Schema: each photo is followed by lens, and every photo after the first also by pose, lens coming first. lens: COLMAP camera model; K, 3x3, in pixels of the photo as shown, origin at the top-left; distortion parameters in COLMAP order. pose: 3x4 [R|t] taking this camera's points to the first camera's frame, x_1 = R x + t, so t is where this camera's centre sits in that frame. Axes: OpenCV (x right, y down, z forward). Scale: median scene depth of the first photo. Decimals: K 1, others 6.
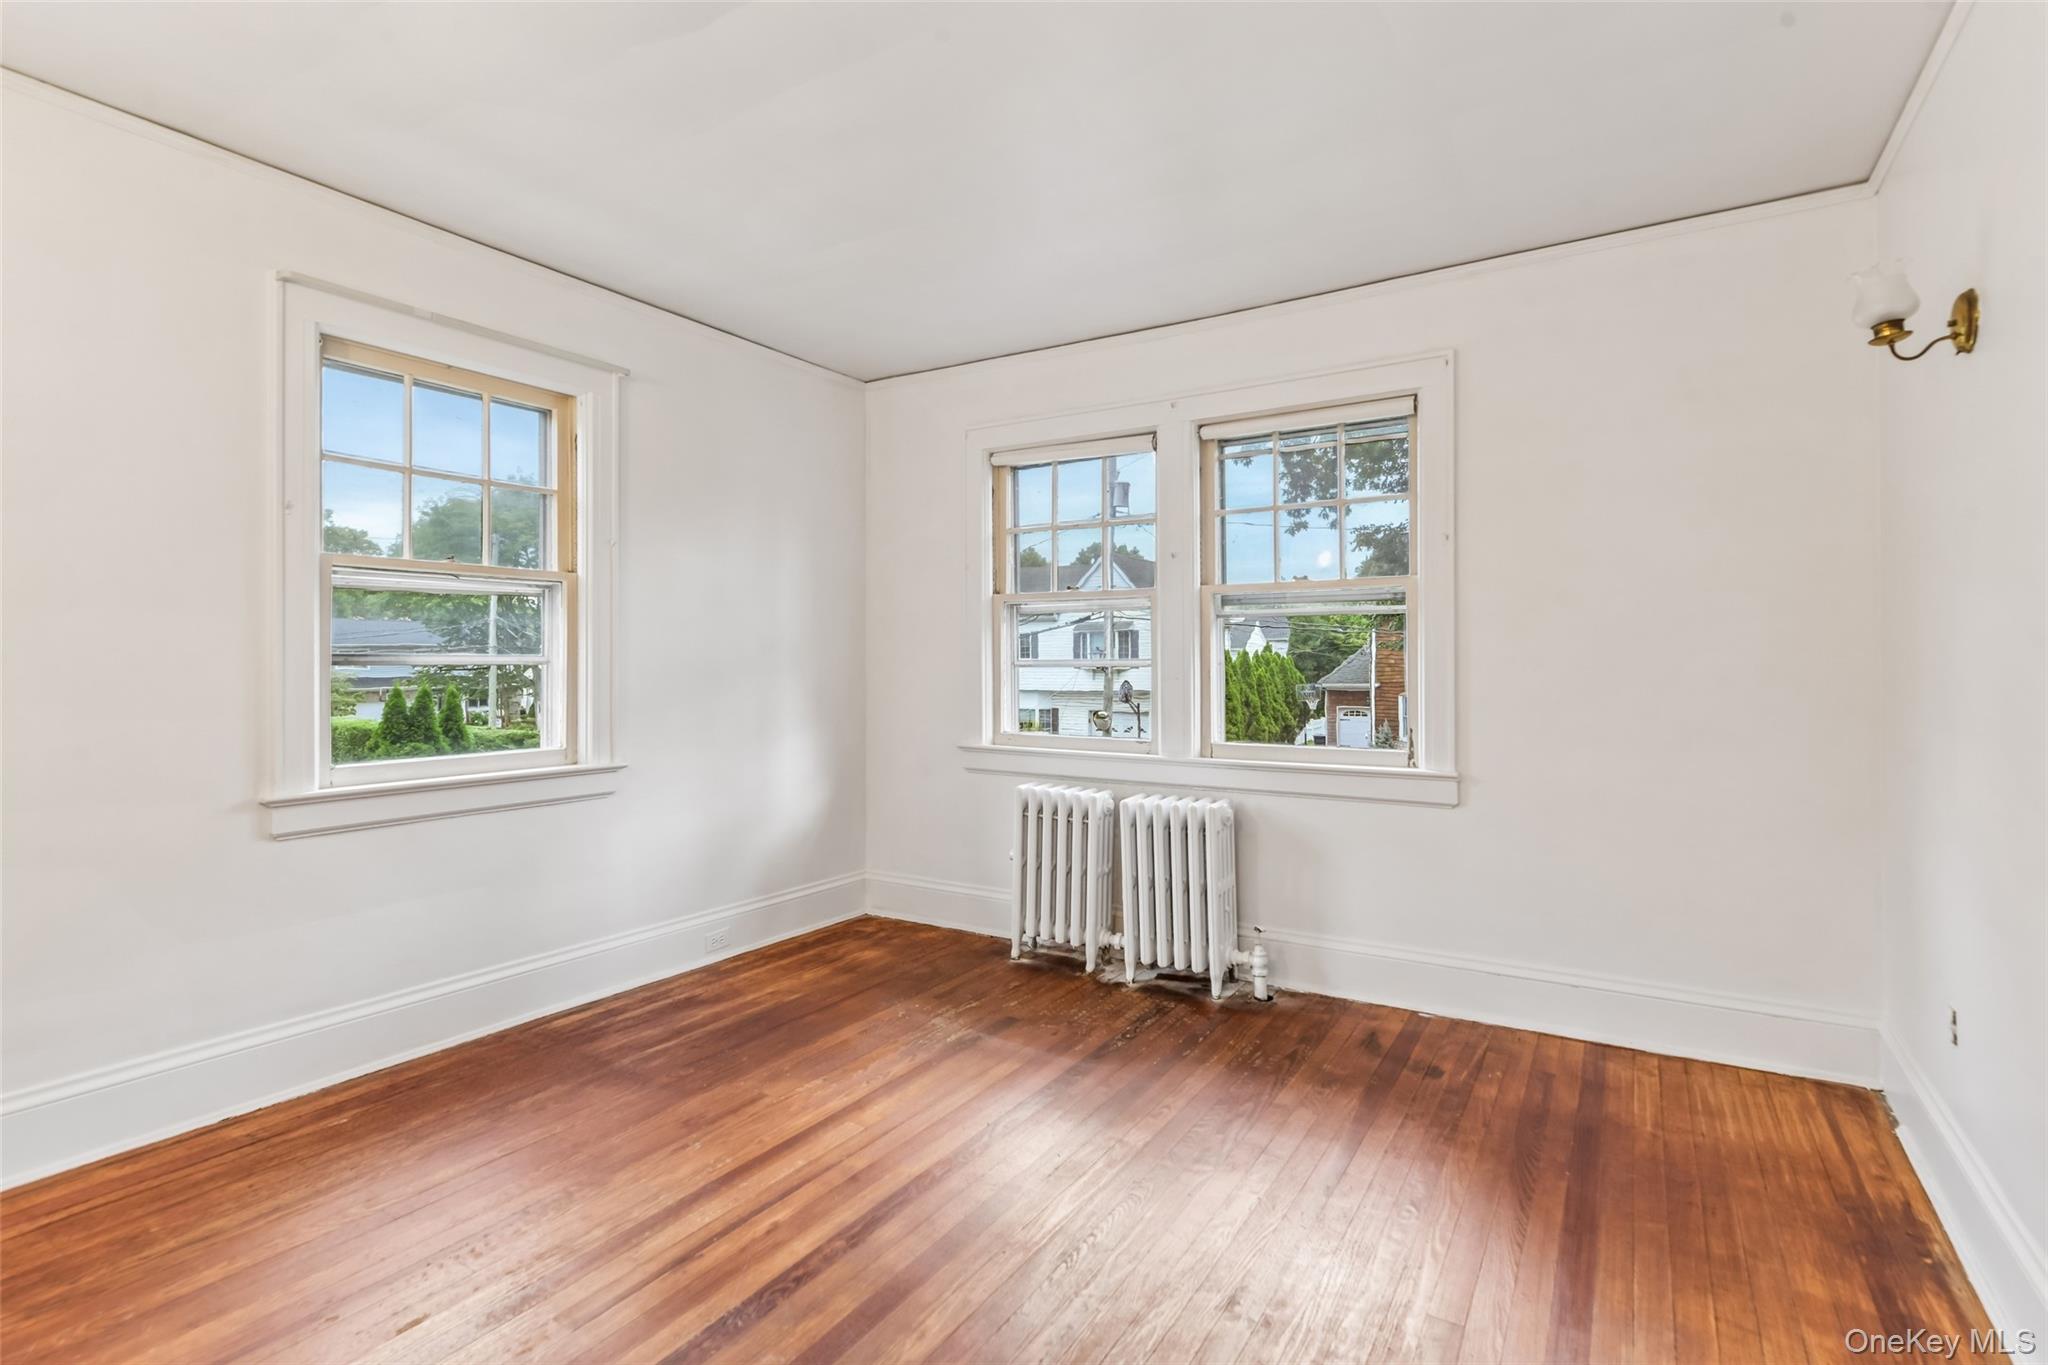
lens RADIAL K [[999.8, 0, 1025.1], [0, 999.8, 670.0], [0, 0, 1]] dist [0.005232, -0.000442]
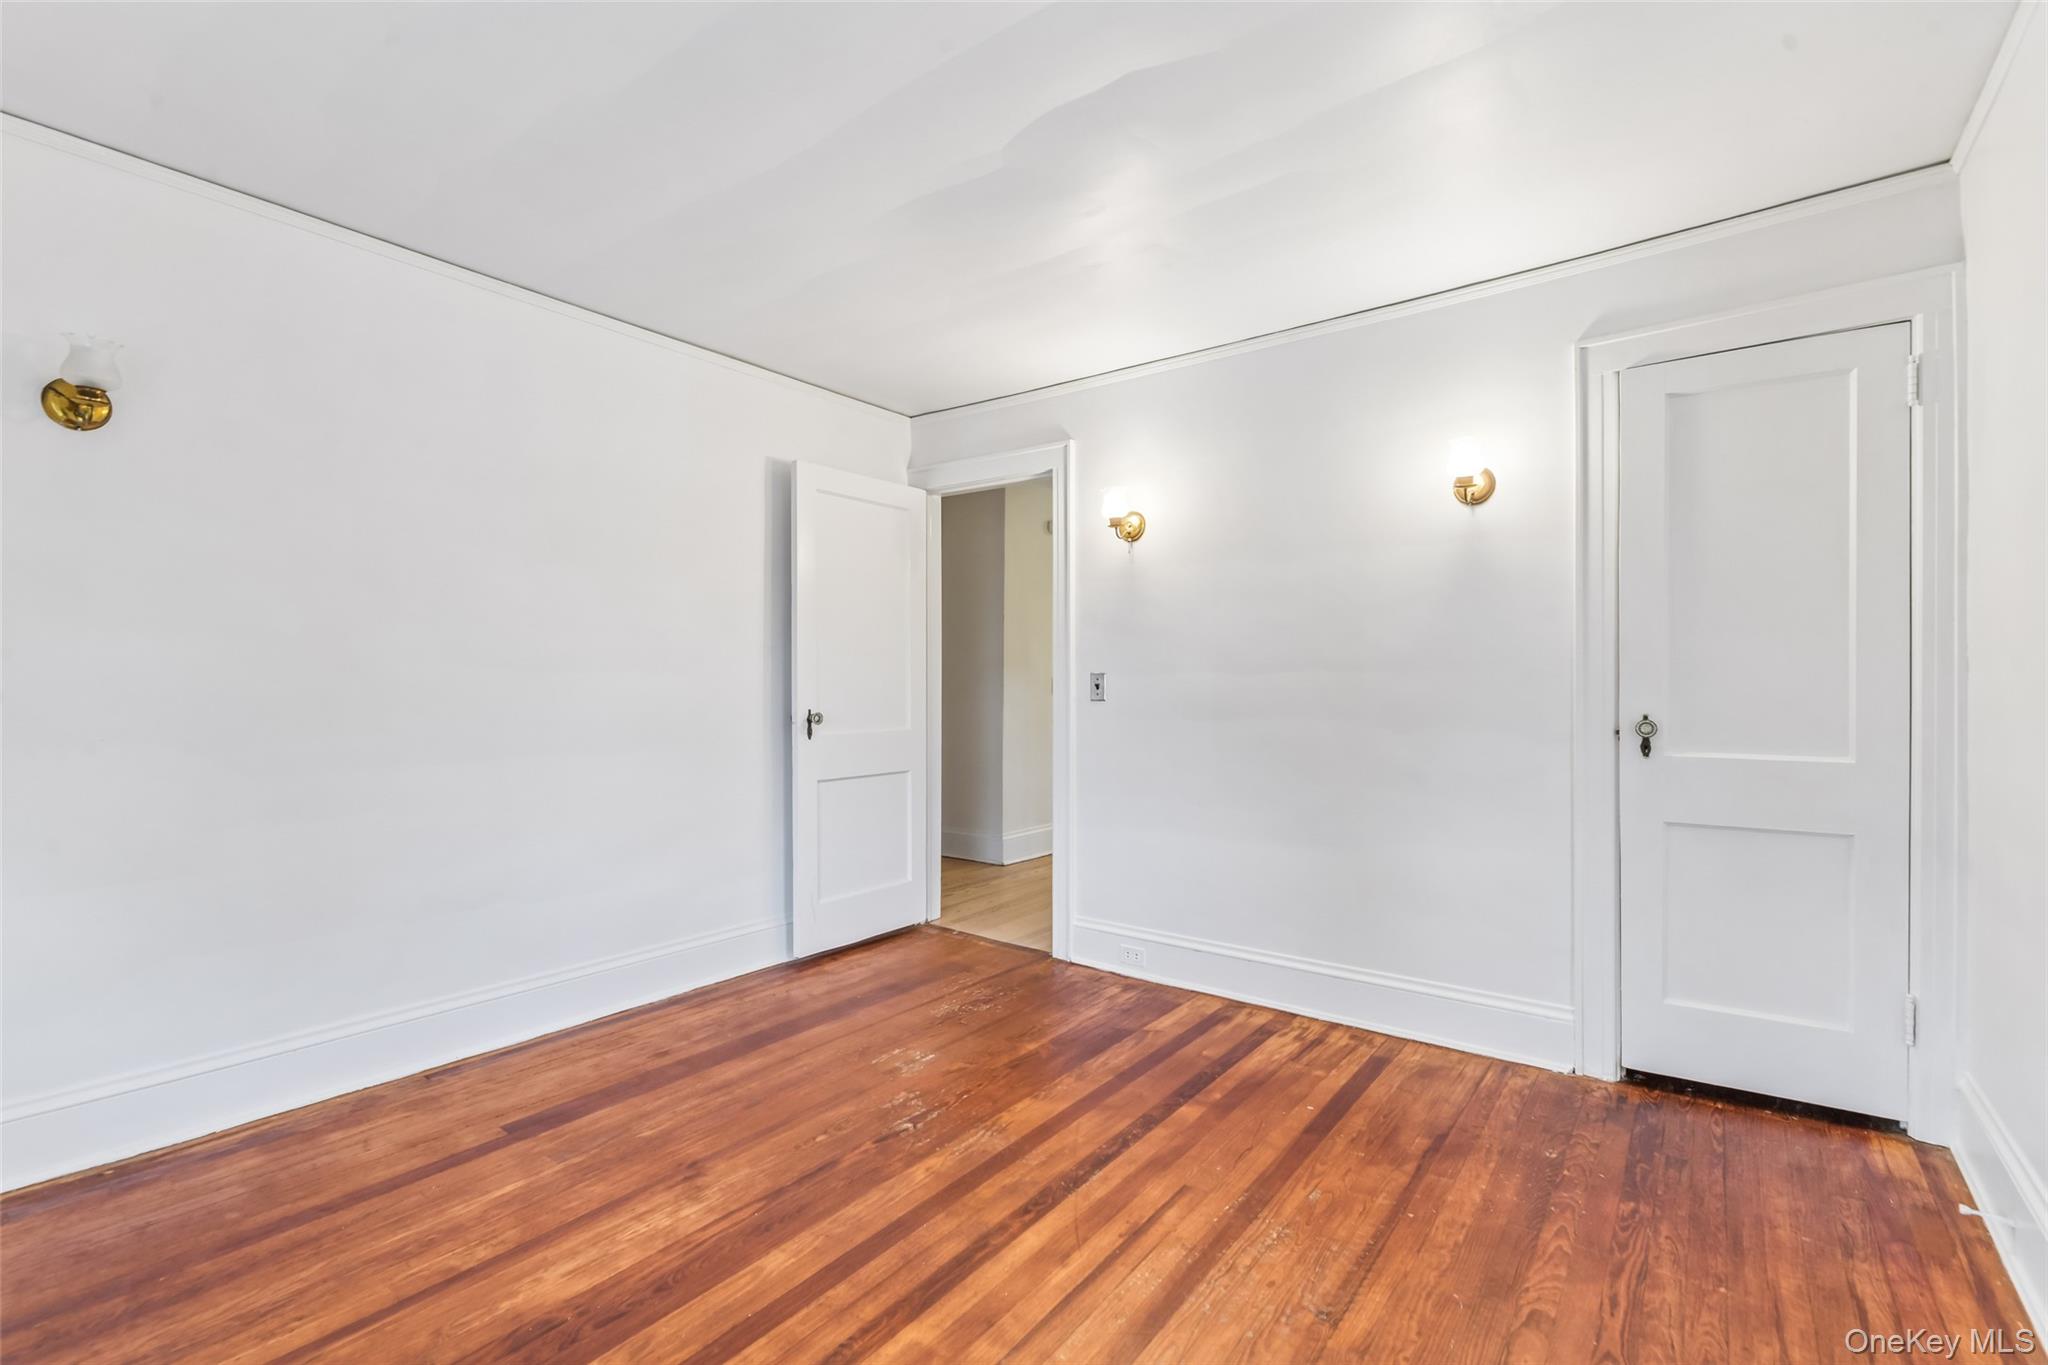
lens RADIAL K [[919.6, 0, 1024.0], [0, 919.6, 682.5], [0, 0, 1]] dist [0.003452, -0.000095]
pose [[-0.996803, -0.000255, 0.079898, -0.305610], [-0.000128, 0.999999, 0.001599, -0.011909], [-0.079898, 0.001584, -0.996802, 2.048209]]
